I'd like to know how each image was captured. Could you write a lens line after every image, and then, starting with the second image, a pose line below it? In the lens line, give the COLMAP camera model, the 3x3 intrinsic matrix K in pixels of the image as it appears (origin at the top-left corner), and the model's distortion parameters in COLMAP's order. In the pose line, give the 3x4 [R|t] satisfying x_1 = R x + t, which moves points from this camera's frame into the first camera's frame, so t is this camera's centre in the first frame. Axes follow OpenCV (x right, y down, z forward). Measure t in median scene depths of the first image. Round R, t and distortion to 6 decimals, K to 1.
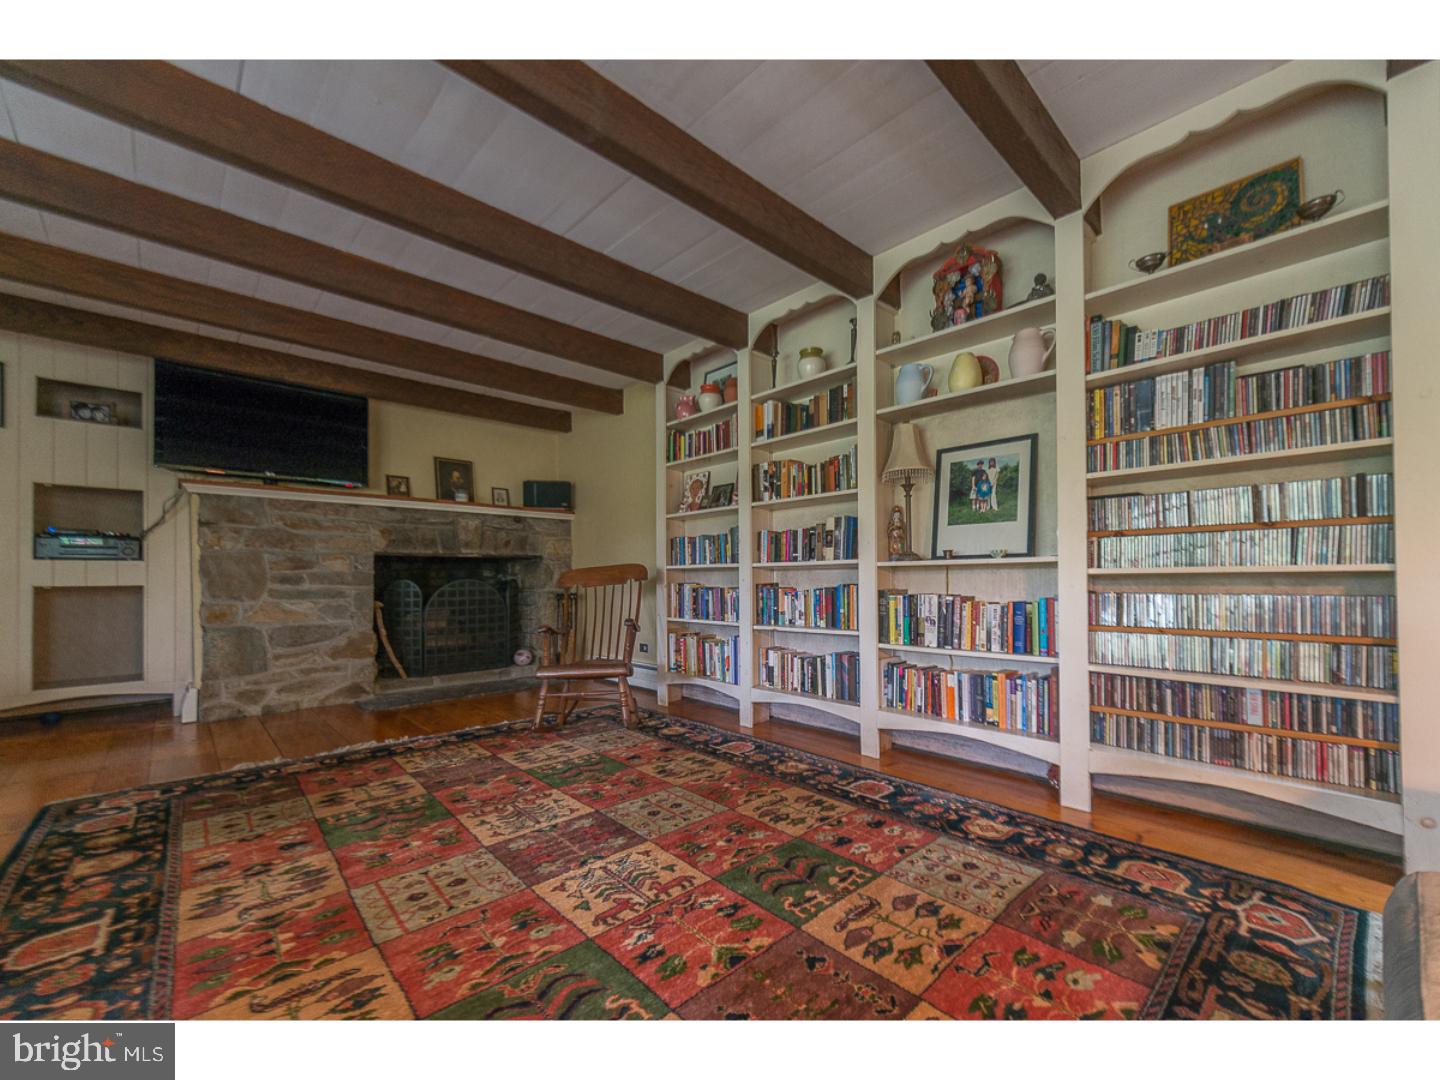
lens RADIAL K [[569.6, 0, 724.3], [0, 569.6, 573.7], [0, 0, 1]] dist [0.013353, -0.004768]
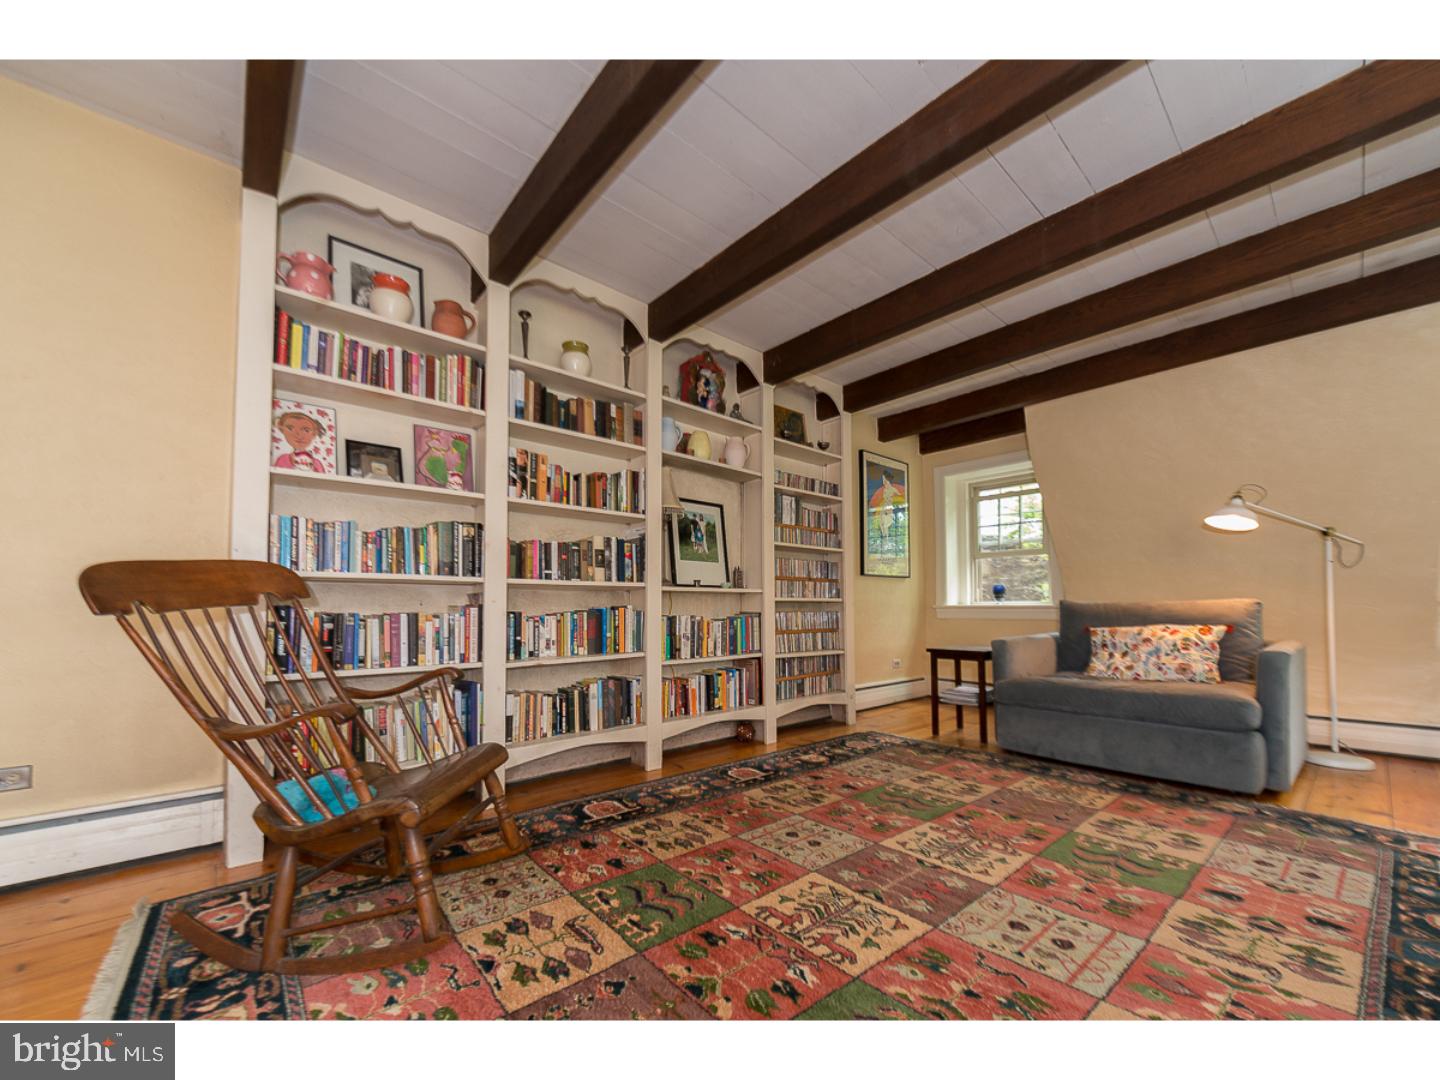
lens RADIAL K [[581.6, 0, 719.0], [0, 581.6, 585.7], [0, 0, 1]] dist [0.012845, -0.000142]
pose [[0.036881, 0.047076, 0.998210, -0.931845], [-0.008410, 0.998869, -0.046797, 0.032673], [-0.999284, -0.006669, 0.037236, 0.939632]]
